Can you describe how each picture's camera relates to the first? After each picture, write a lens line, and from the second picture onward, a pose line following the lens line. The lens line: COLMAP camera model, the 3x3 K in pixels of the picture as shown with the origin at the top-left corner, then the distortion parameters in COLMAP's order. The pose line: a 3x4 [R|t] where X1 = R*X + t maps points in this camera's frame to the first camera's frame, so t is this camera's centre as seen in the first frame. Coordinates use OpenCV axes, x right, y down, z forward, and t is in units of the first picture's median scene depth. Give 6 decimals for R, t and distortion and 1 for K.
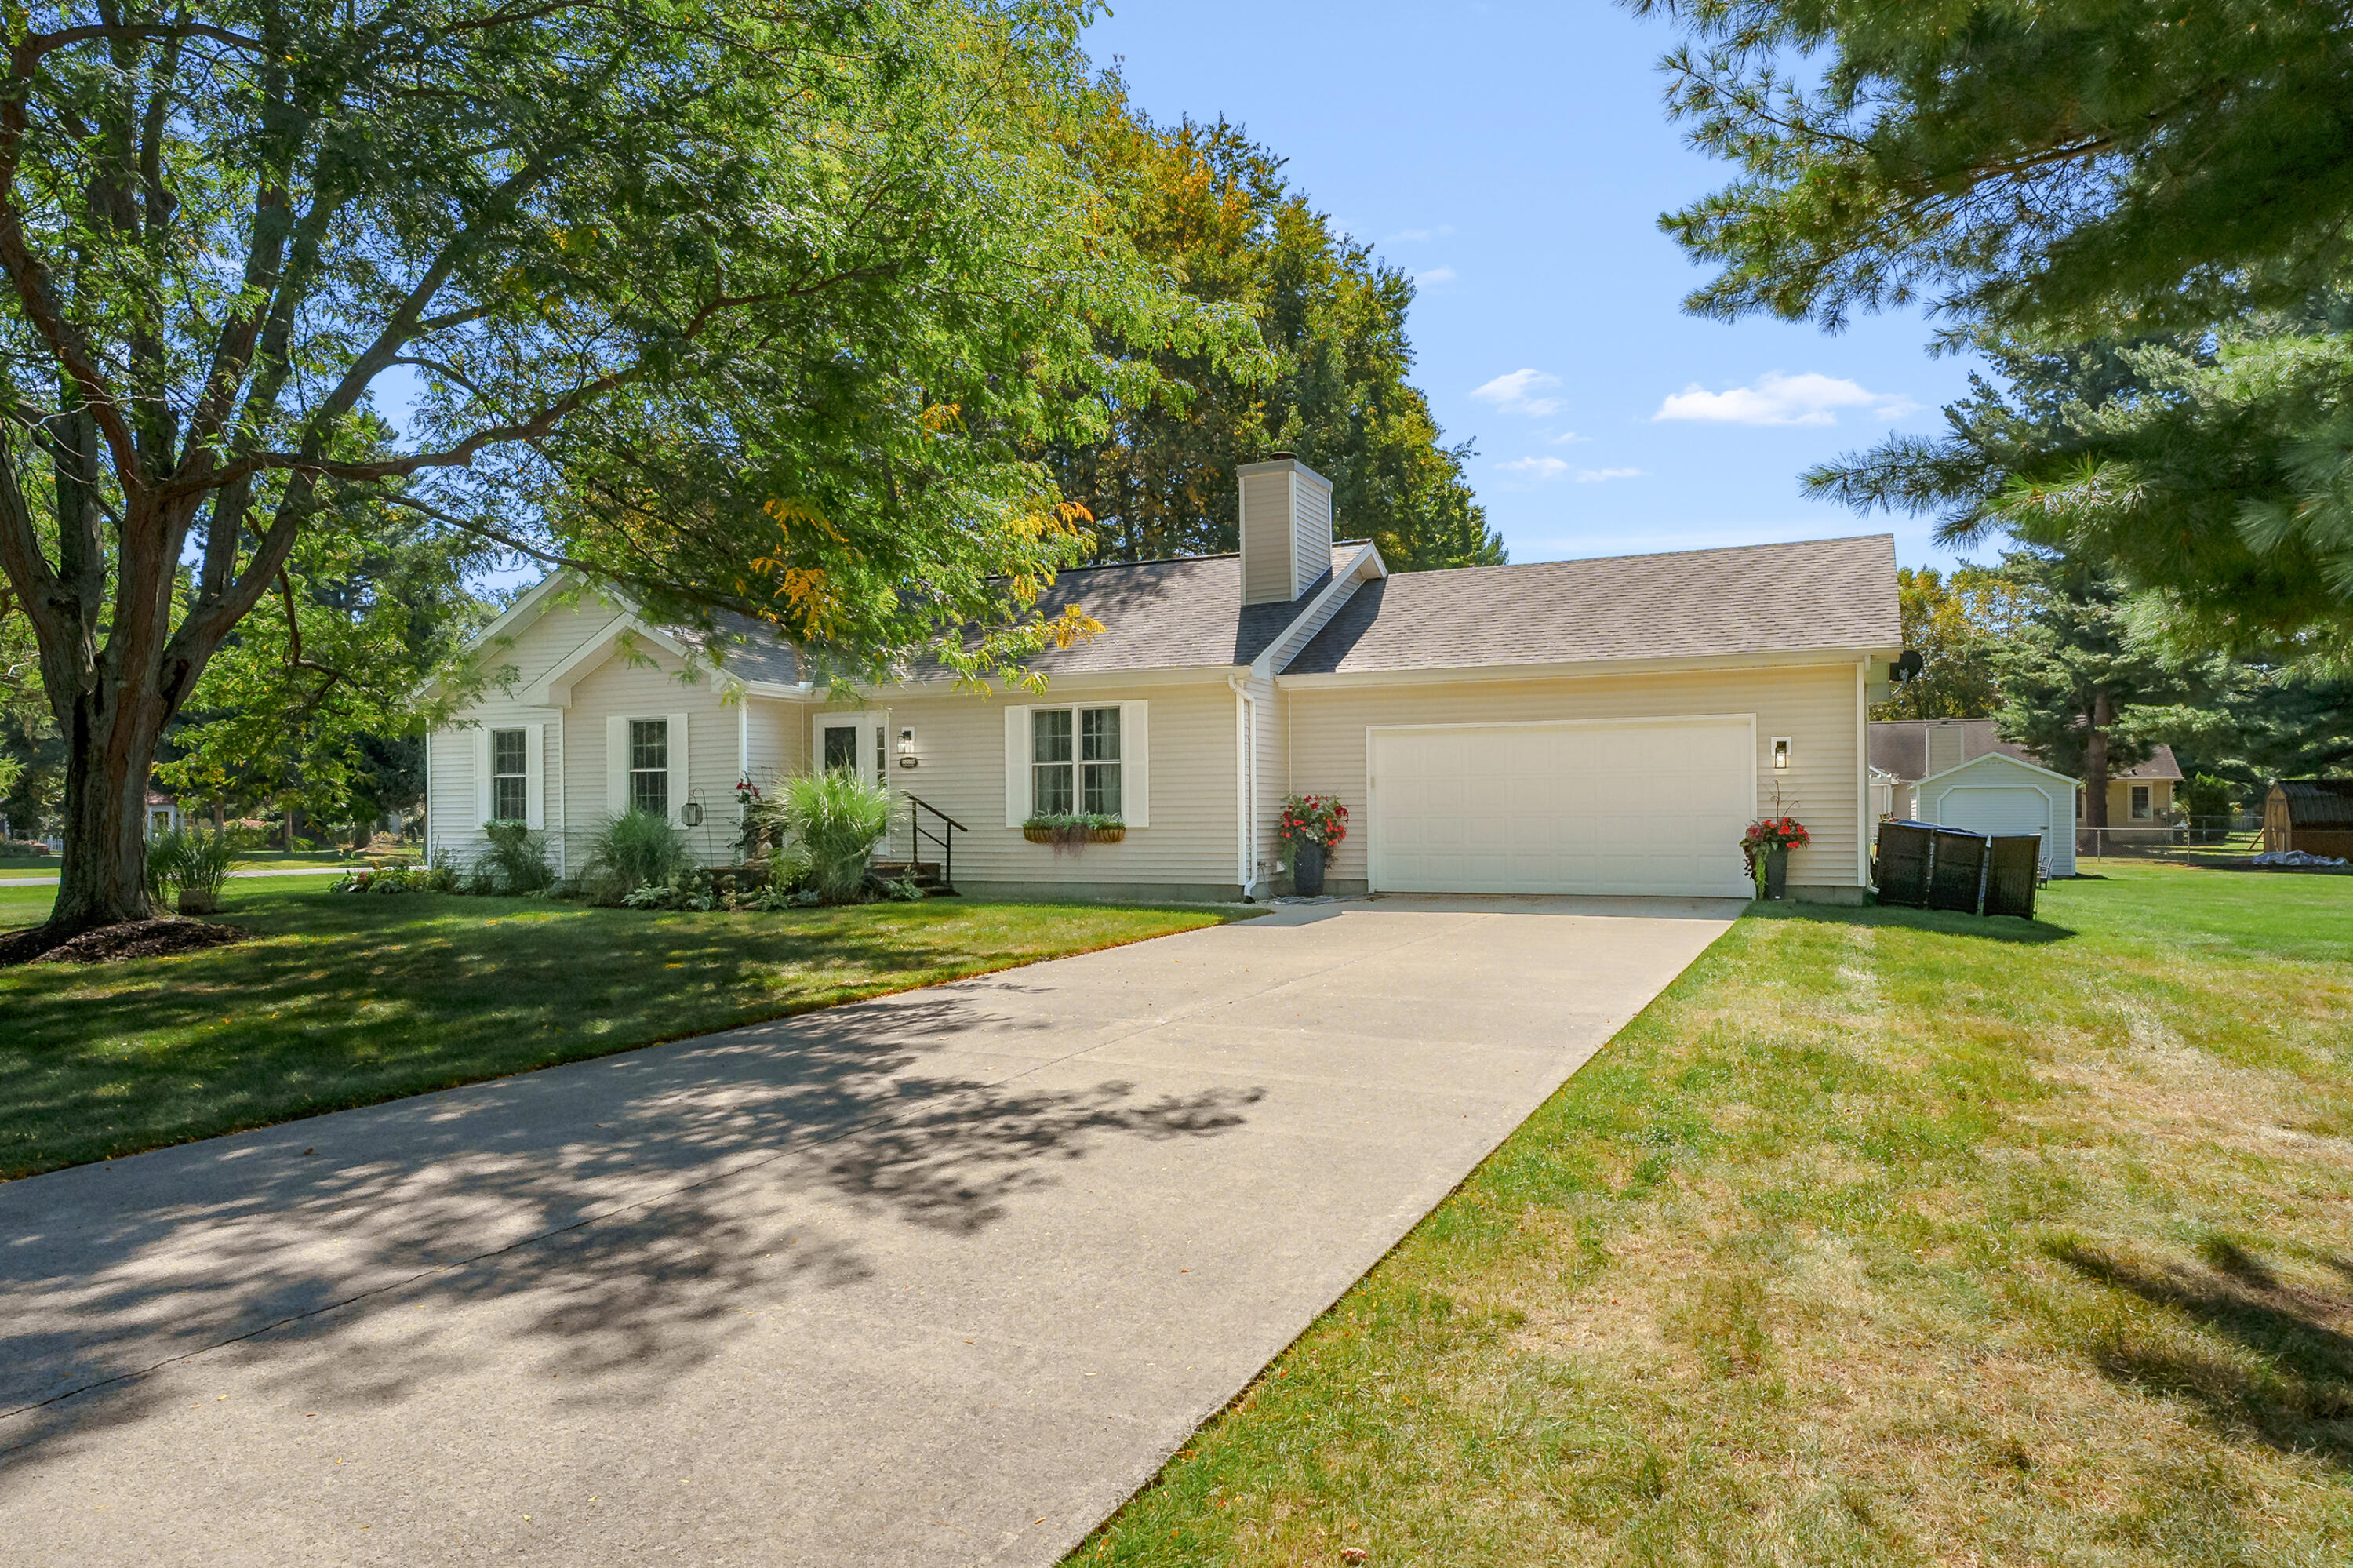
lens RADIAL K [[1106.7, 0, 1176.5], [0, 1106.7, 784.0], [0, 0, 1]] dist [-0.000915, -0.000073]
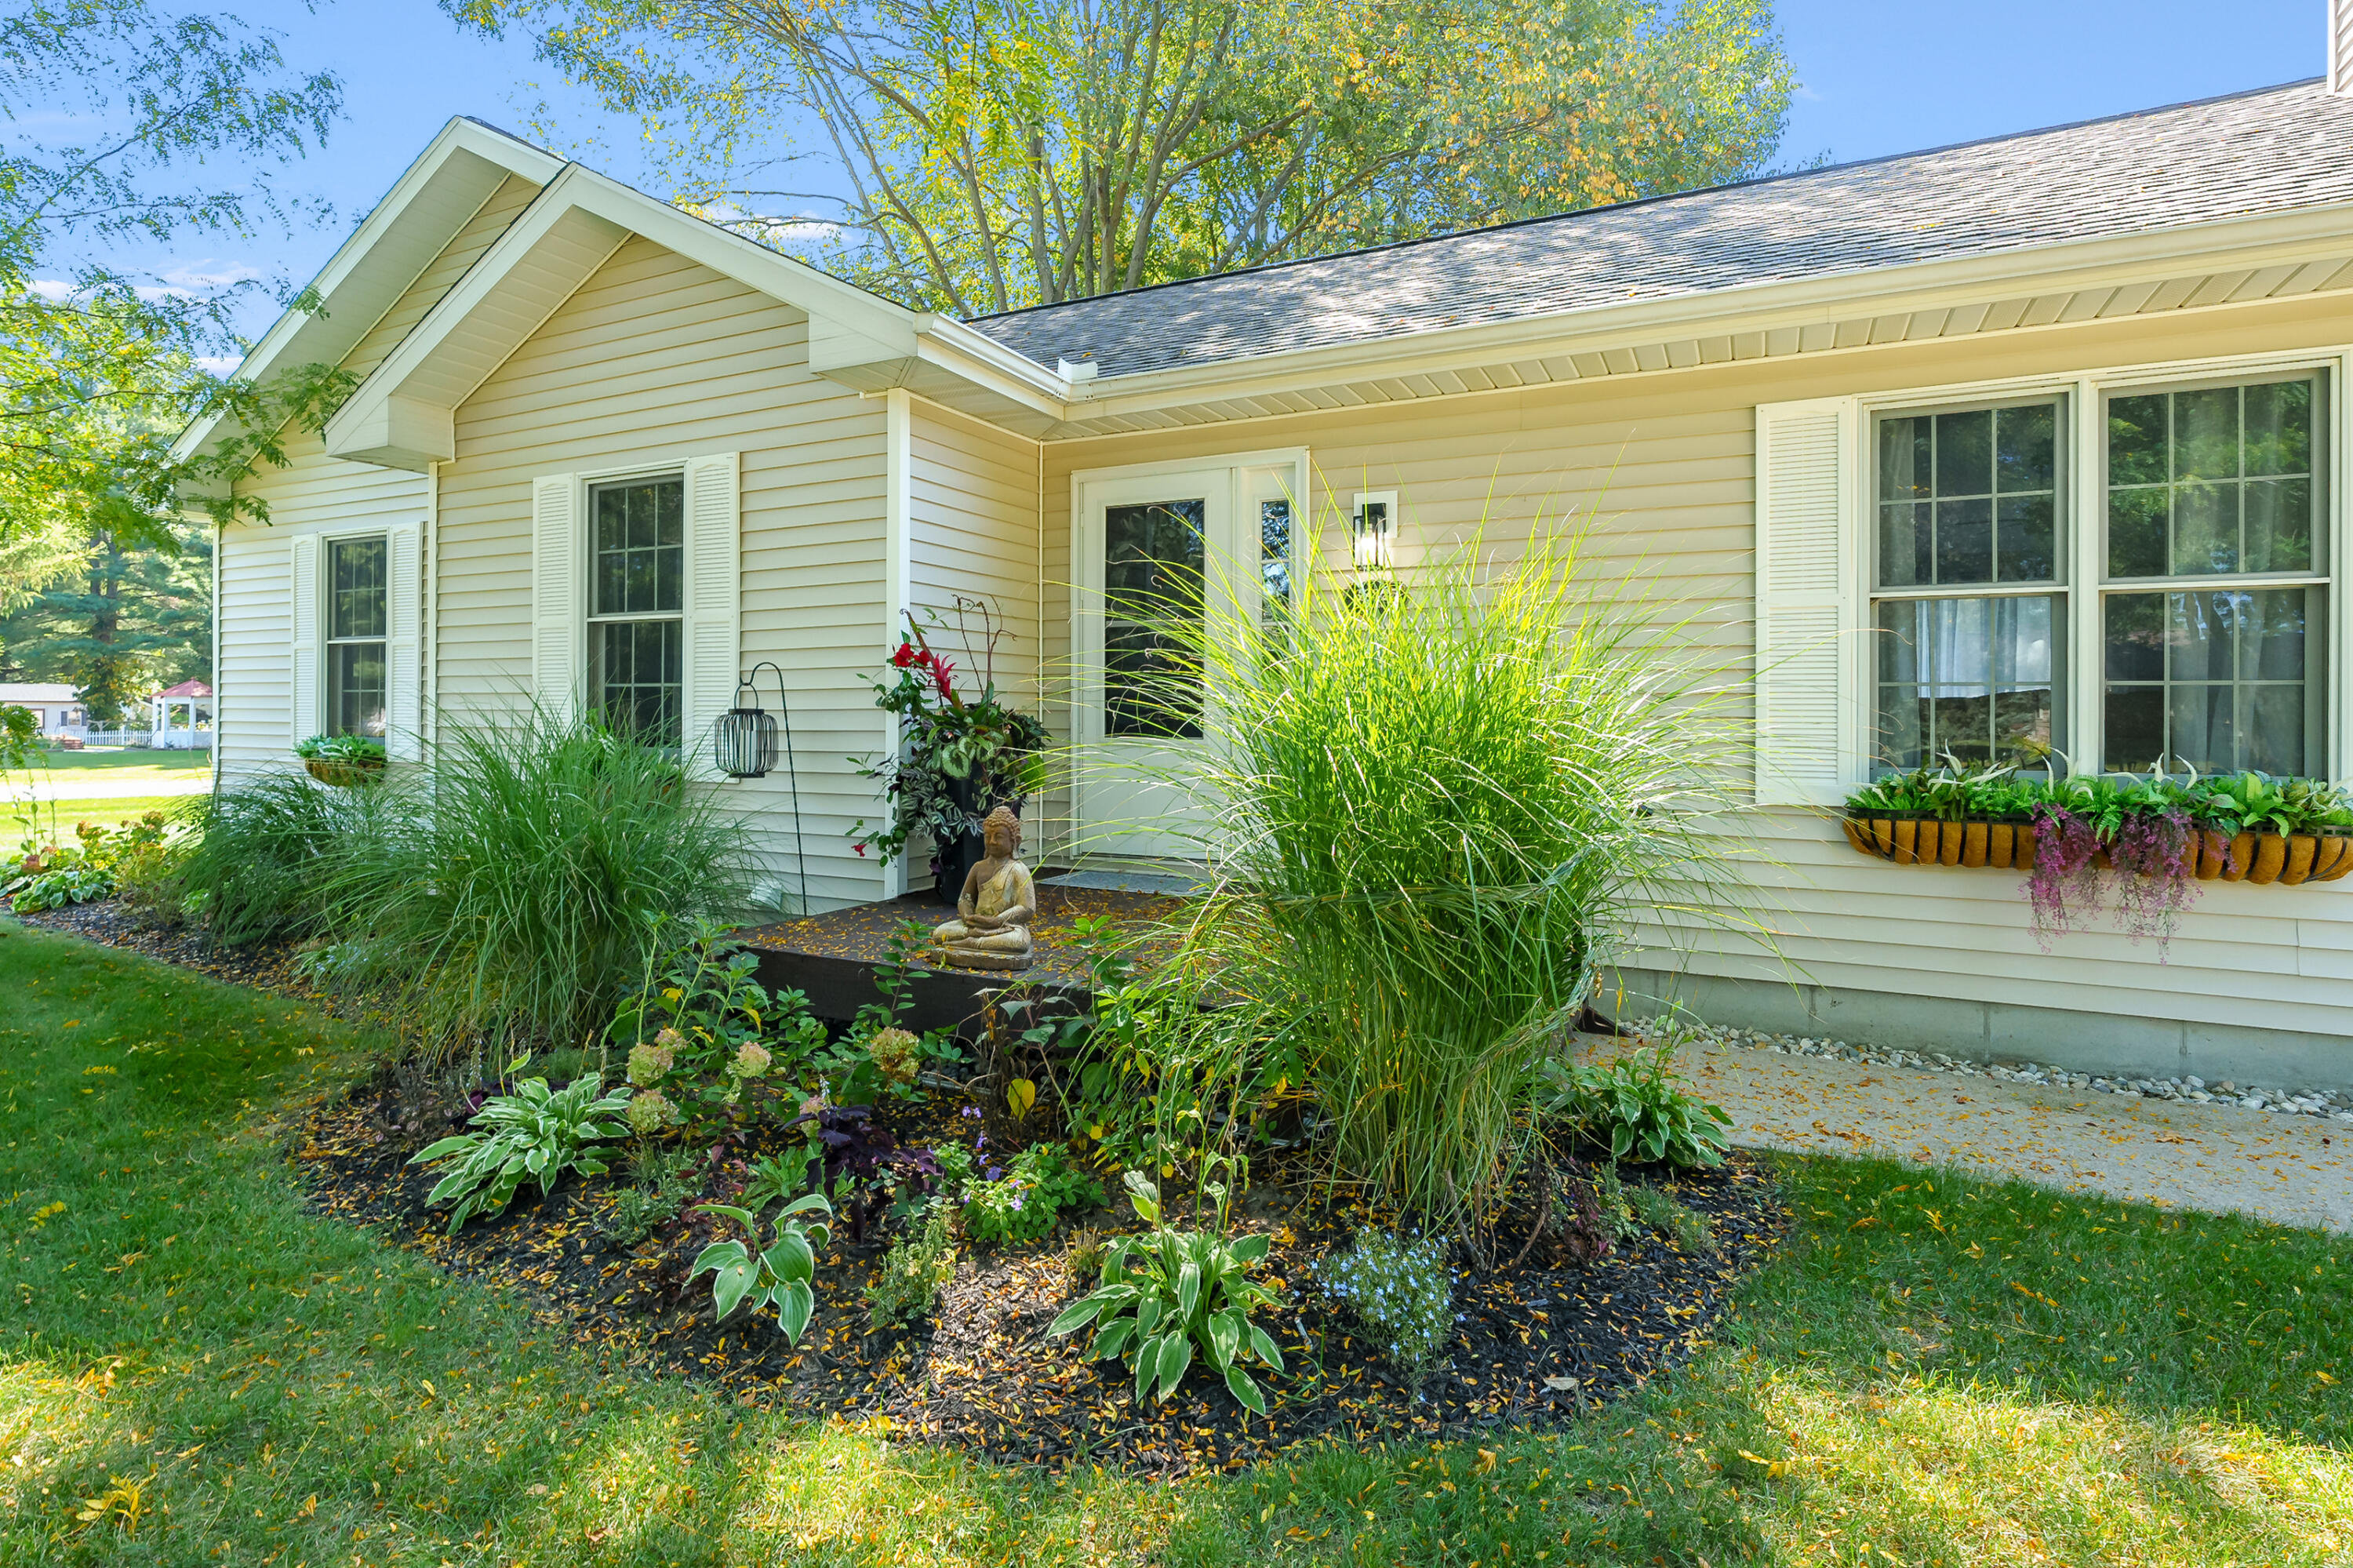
lens RADIAL K [[1229.1, 0, 1168.9], [0, 1229.1, 710.6], [0, 0, 1]] dist [-0.000544, 0.000165]
pose [[0.995341, 0.014943, -0.095251, -0.284119], [-0.013683, 0.999810, 0.013870, 0.010835], [0.095440, -0.012502, 0.995357, 0.661442]]
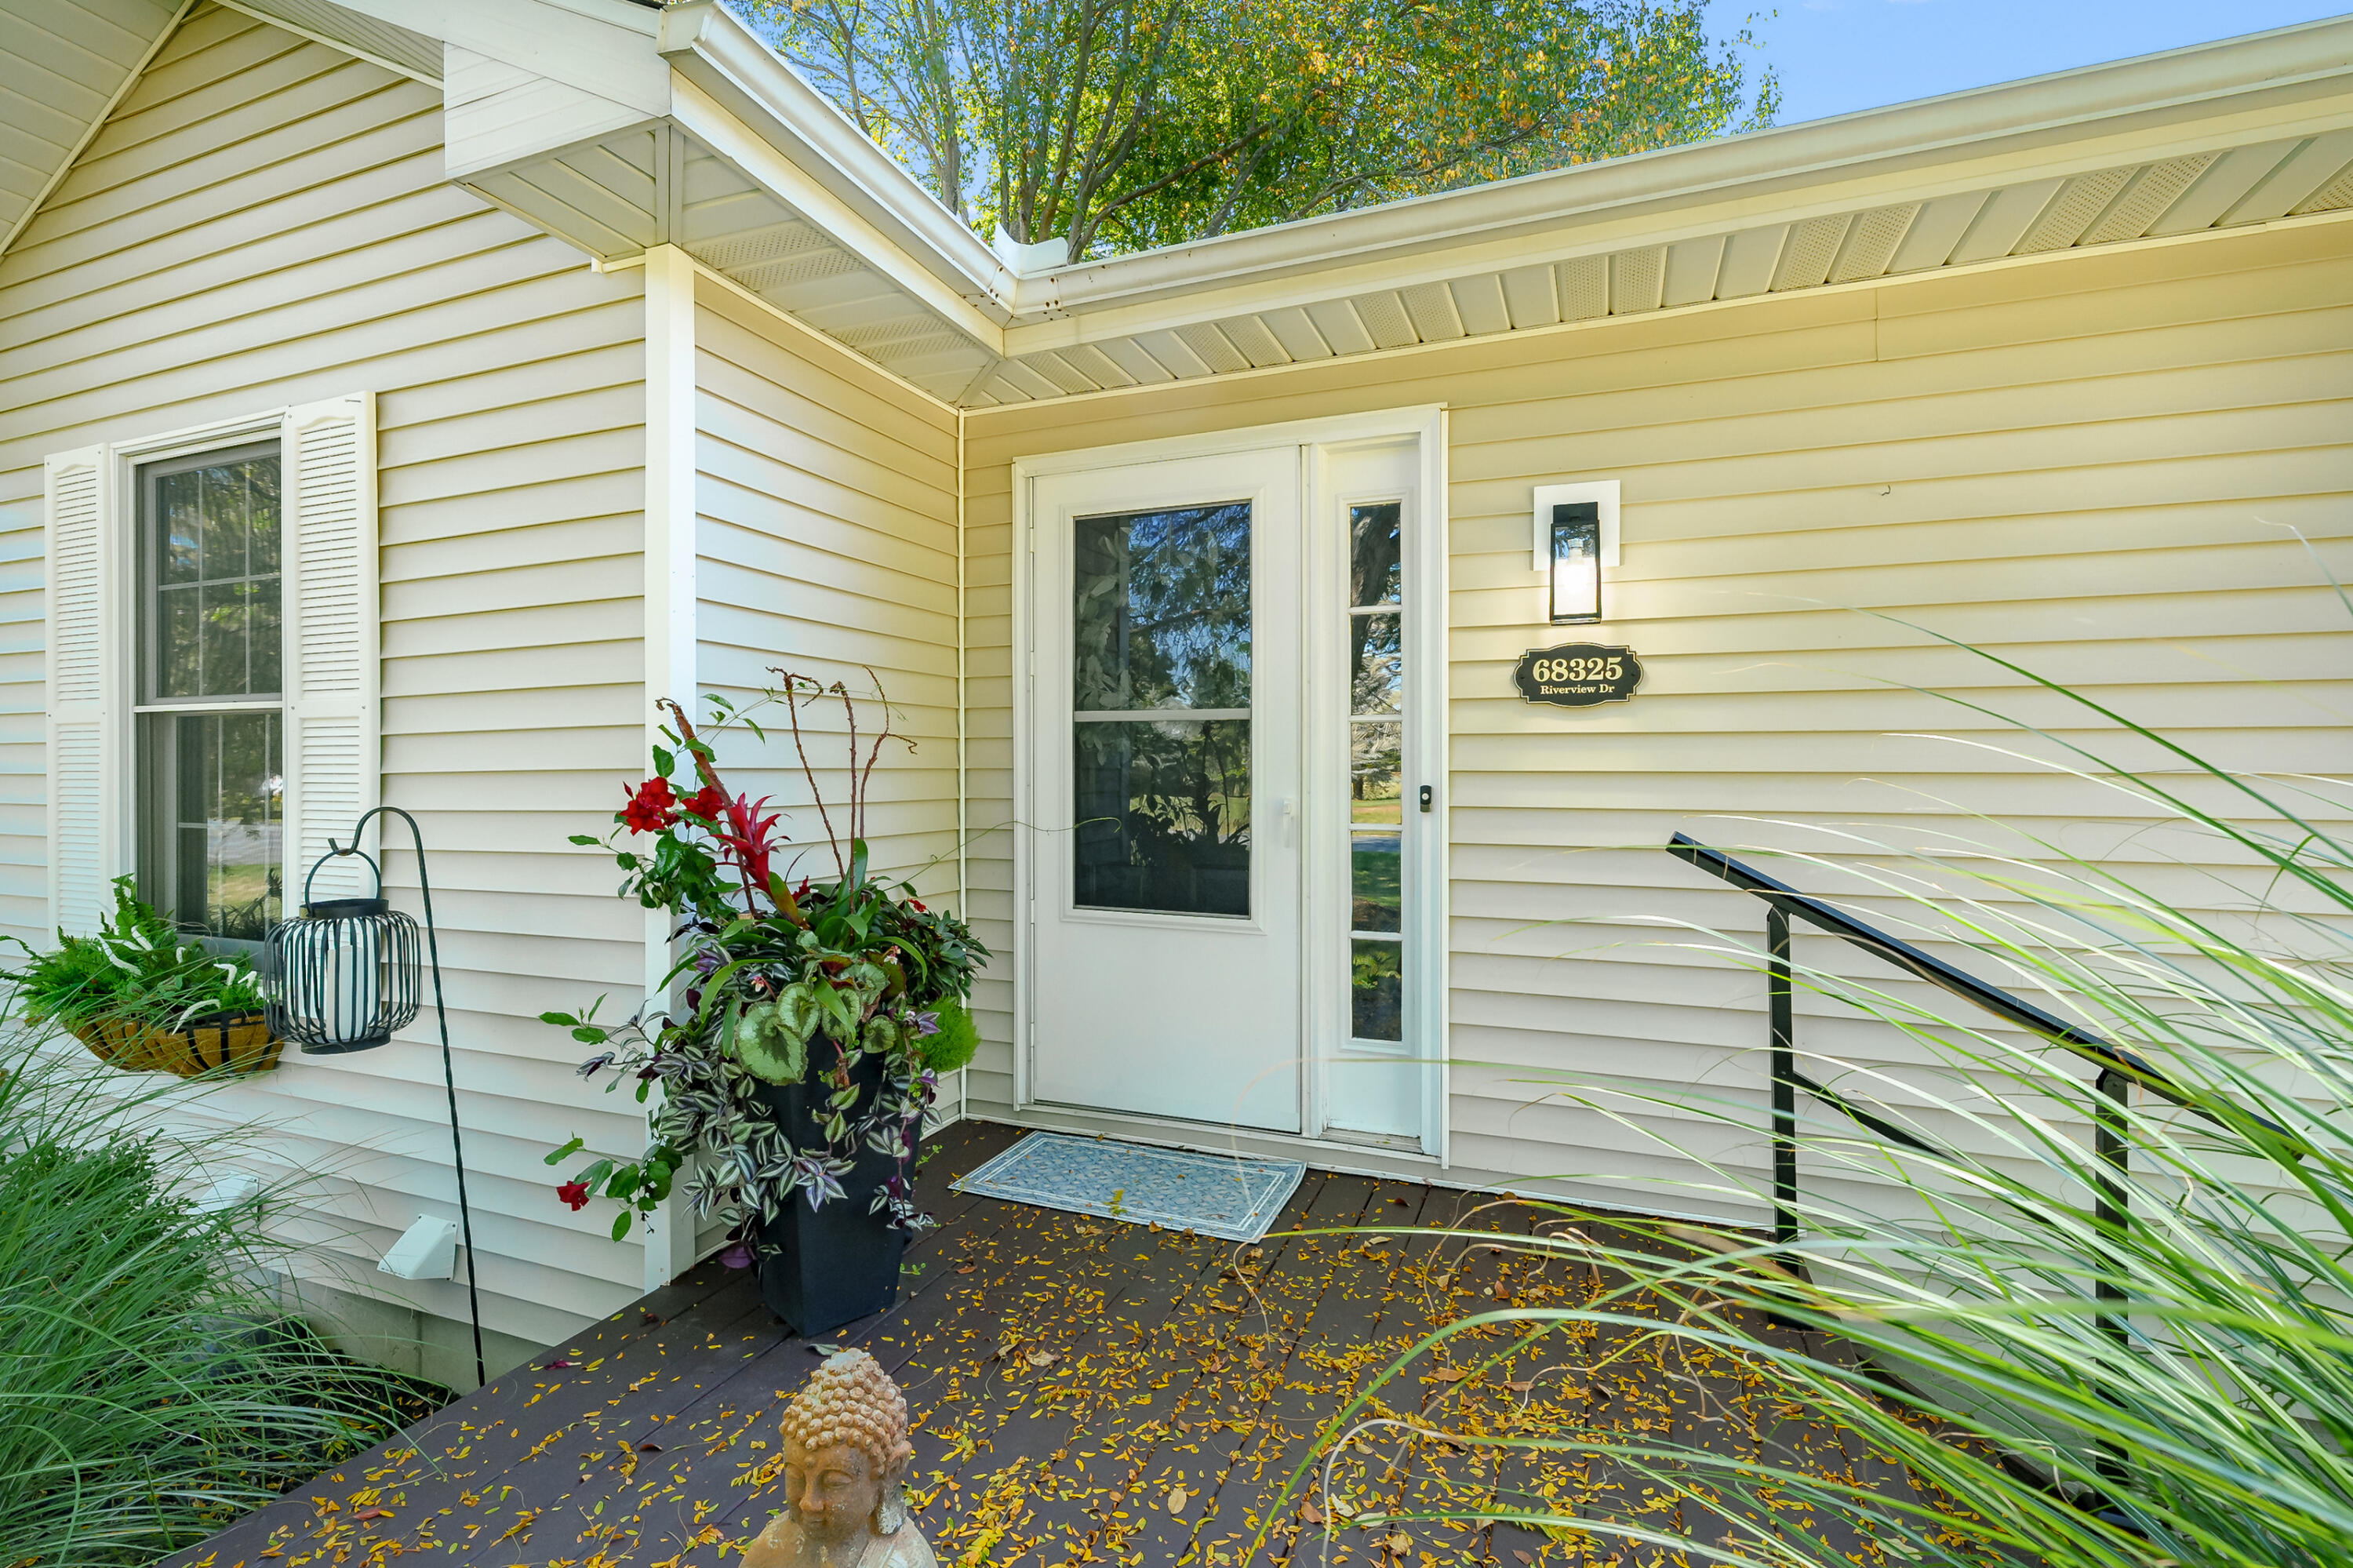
lens RADIAL K [[1053.7, 0, 1177.3], [0, 1053.7, 755.1], [0, 0, 1]] dist [-0.017993, 0.000255]
pose [[0.999953, 0.007688, 0.005892, -0.328001], [-0.007717, 0.999958, 0.004963, -0.006605], [-0.005854, -0.005008, 0.999970, 0.873135]]
